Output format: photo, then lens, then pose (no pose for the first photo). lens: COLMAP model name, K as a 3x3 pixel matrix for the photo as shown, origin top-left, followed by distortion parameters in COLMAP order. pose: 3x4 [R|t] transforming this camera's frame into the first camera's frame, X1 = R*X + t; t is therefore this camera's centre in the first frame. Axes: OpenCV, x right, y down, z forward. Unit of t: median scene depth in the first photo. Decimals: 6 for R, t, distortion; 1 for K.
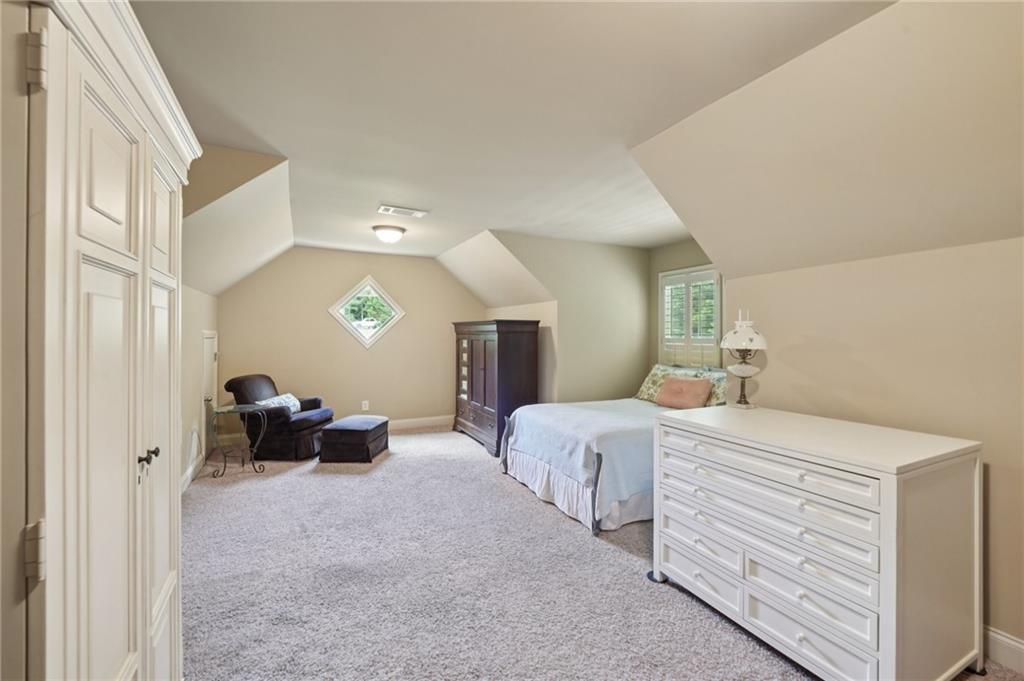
lens RADIAL K [[414.4, 0, 510.8], [0, 414.4, 335.0], [0, 0, 1]] dist [0.000332, 0.000095]
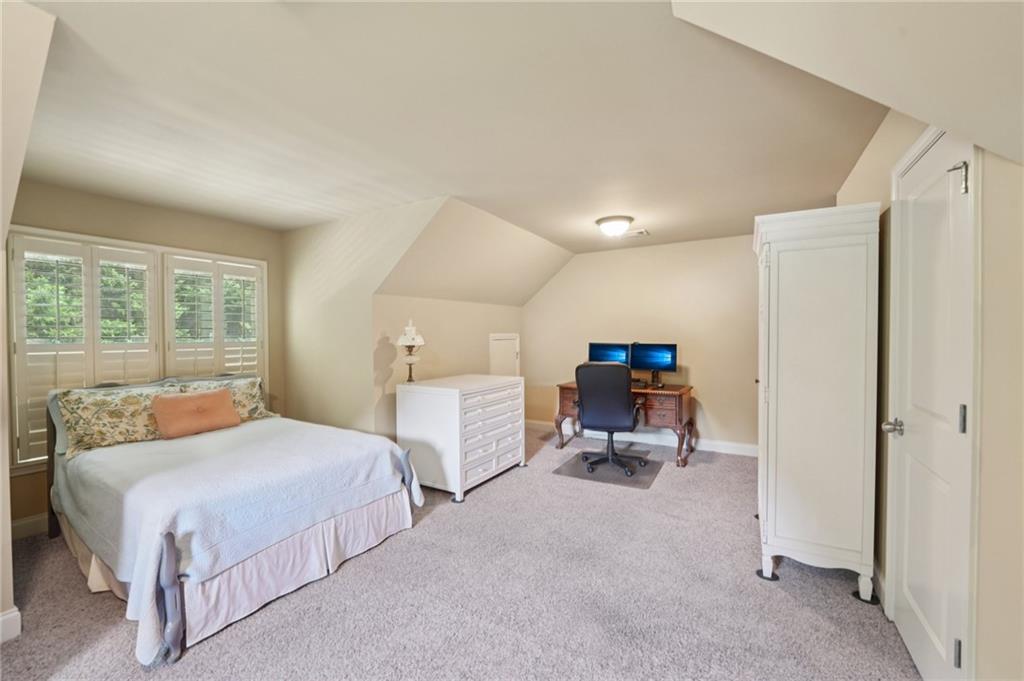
lens RADIAL K [[415.8, 0, 512.9], [0, 415.8, 340.4], [0, 0, 1]] dist [-0.001208, -0.000143]
pose [[-0.546152, -0.010080, 0.837626, -0.504560], [0.004765, 0.999874, 0.015139, -0.002946], [-0.837673, 0.012260, -0.546035, 0.838160]]
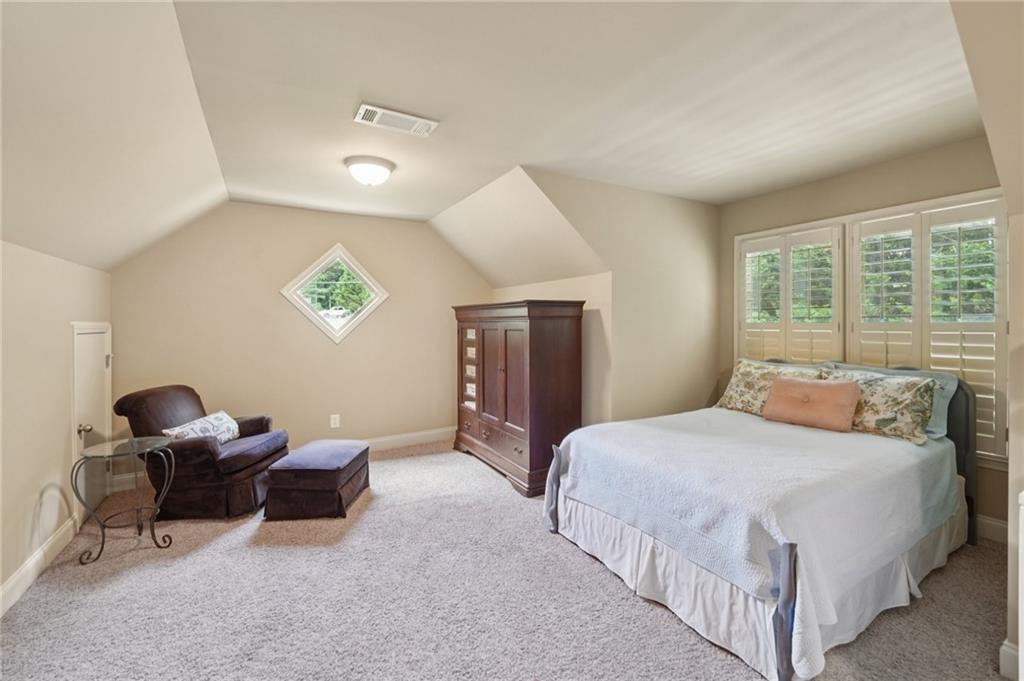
lens RADIAL K [[425.4, 0, 515.5], [0, 425.4, 316.4], [0, 0, 1]] dist [-0.003126, -0.000749]
pose [[0.997643, -0.014474, 0.067081, -0.104892], [0.015368, 0.999799, -0.012839, -0.000646], [-0.066882, 0.013839, 0.997665, 0.295647]]
